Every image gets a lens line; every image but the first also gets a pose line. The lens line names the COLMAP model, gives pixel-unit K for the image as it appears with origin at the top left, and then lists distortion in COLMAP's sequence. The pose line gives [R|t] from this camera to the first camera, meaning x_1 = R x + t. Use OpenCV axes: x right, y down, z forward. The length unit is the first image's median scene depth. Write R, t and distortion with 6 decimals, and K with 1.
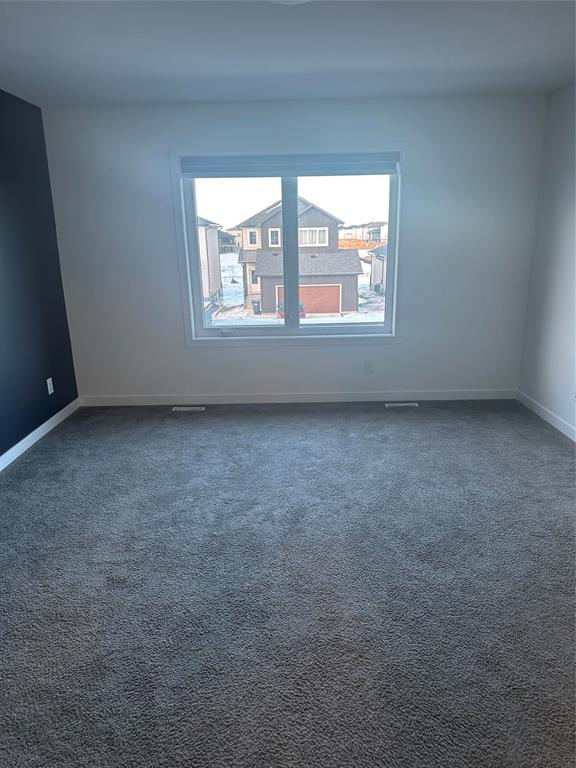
lens RADIAL K [[540.4, 0, 287.0], [0, 540.4, 395.5], [0, 0, 1]] dist [0.066845, -0.080975]
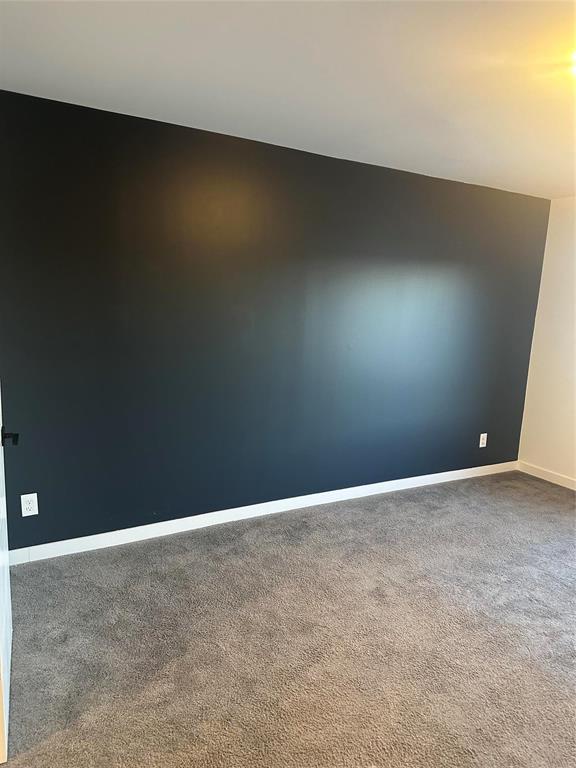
lens RADIAL K [[540.4, 0, 287.0], [0, 540.4, 395.5], [0, 0, 1]] dist [0.066845, -0.080975]
pose [[0.516756, 0.212785, -0.829268, 0.406730], [-0.309721, 0.949479, 0.050629, -0.056686], [0.798146, 0.230679, 0.556552, 0.068624]]
